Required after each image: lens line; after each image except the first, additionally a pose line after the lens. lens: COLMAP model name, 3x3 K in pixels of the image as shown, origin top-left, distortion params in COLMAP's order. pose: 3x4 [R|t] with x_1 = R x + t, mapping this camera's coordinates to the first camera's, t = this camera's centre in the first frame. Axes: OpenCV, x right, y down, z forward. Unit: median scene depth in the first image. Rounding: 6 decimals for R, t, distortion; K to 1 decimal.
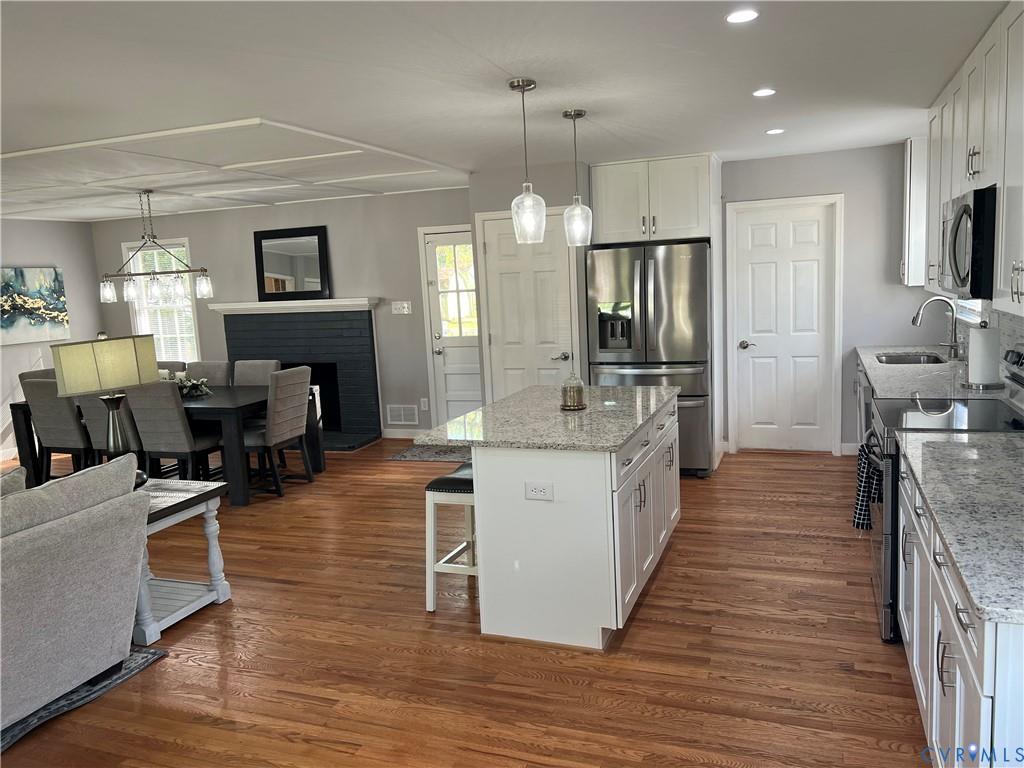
lens RADIAL K [[767.9, 0, 526.8], [0, 767.9, 386.9], [0, 0, 1]] dist [0.047317, -0.047193]
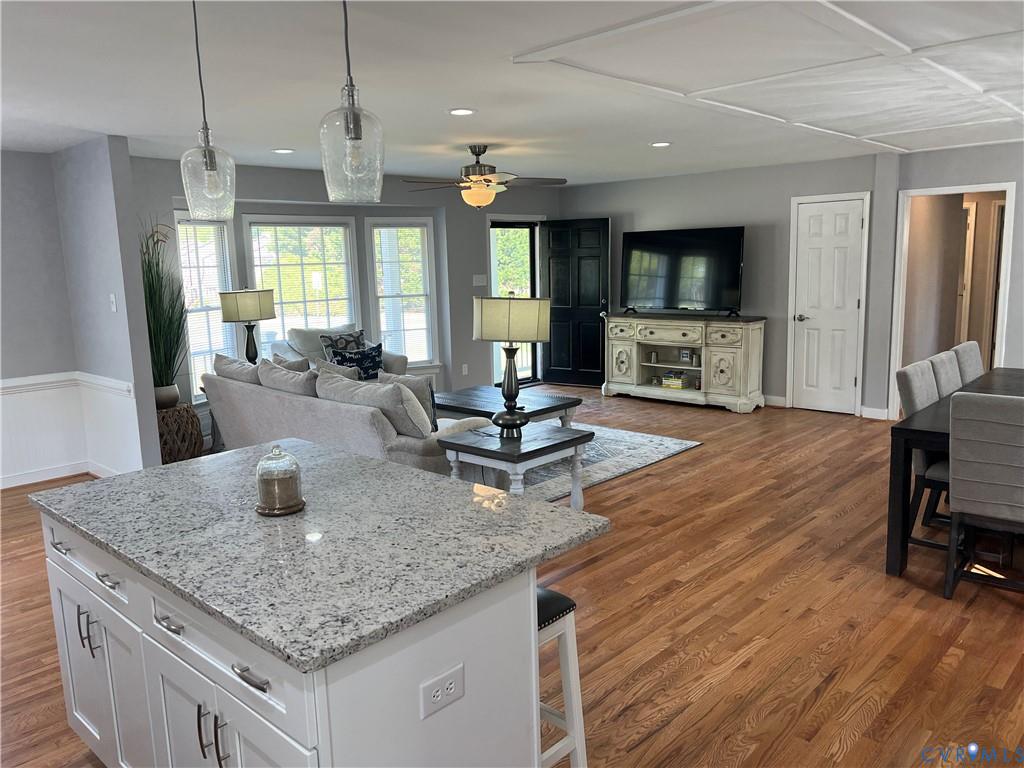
lens RADIAL K [[767.9, 0, 513.4], [0, 767.9, 384.3], [0, 0, 1]] dist [0.047317, -0.047193]
pose [[-0.388106, 0.206615, -0.898156, 0.328218], [-0.083526, 0.962650, 0.257544, -0.147915], [0.917822, 0.174974, -0.356352, 0.923705]]
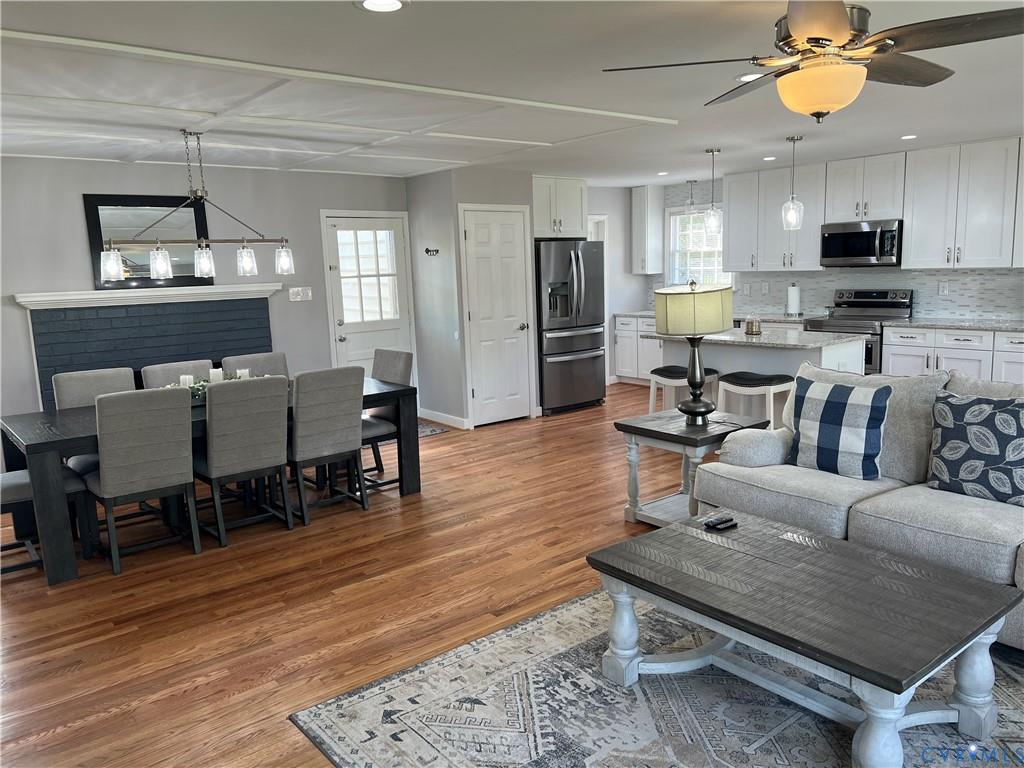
lens RADIAL K [[767.9, 0, 519.8], [0, 767.9, 386.7], [0, 0, 1]] dist [0.047317, -0.047193]
pose [[0.507001, -0.105023, 0.855524, -1.105037], [0.131732, 0.990330, 0.043504, 0.002564], [-0.851820, 0.090643, 0.515933, 0.402777]]
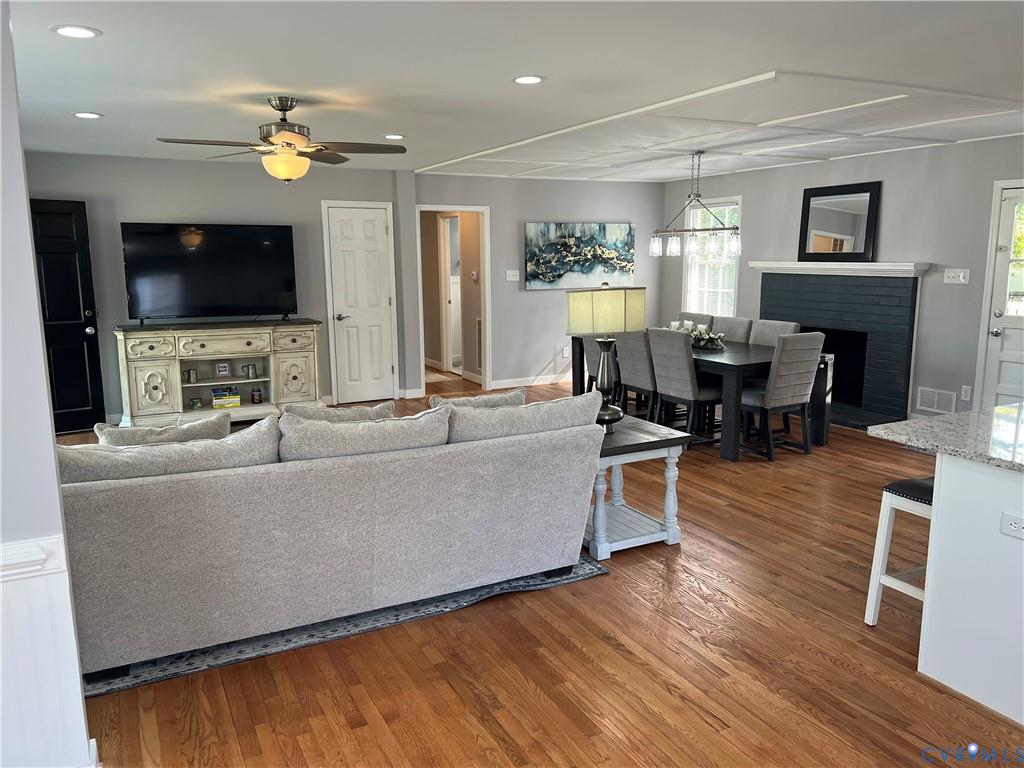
lens RADIAL K [[767.9, 0, 511.2], [0, 767.9, 382.2], [0, 0, 1]] dist [0.047317, -0.047193]
pose [[0.738665, 0.156138, -0.655740, 0.071139], [-0.125271, 0.987654, 0.094056, -0.008839], [0.662330, 0.012669, 0.749105, 0.041864]]
